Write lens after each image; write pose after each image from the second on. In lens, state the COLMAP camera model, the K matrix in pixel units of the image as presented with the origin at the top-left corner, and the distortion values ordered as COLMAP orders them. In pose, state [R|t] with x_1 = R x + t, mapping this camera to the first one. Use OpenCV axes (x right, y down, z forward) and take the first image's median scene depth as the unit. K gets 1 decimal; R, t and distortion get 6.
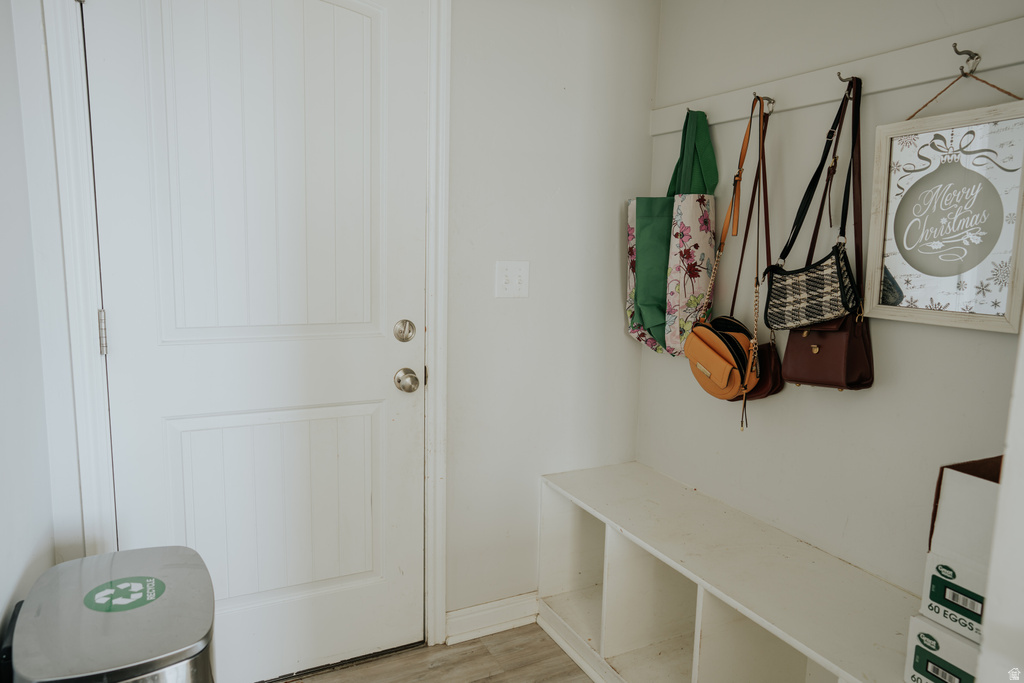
lens RADIAL K [[693.5, 0, 512.7], [0, 693.5, 343.0], [0, 0, 1]] dist [-0.028860, 0.040858]
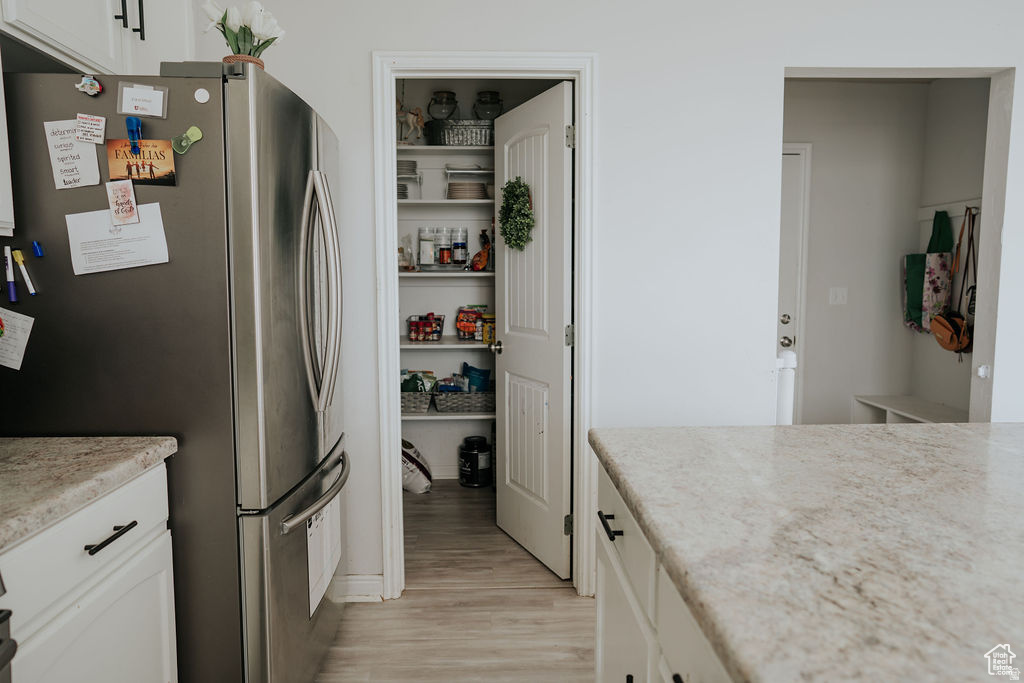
lens RADIAL K [[693.5, 0, 507.8], [0, 693.5, 342.8], [0, 0, 1]] dist [-0.028860, 0.040858]
pose [[0.909636, 0.012846, -0.415208, -0.044384], [-0.036461, 0.998133, -0.048997, 0.198025], [0.413804, 0.059708, 0.908406, -1.368149]]
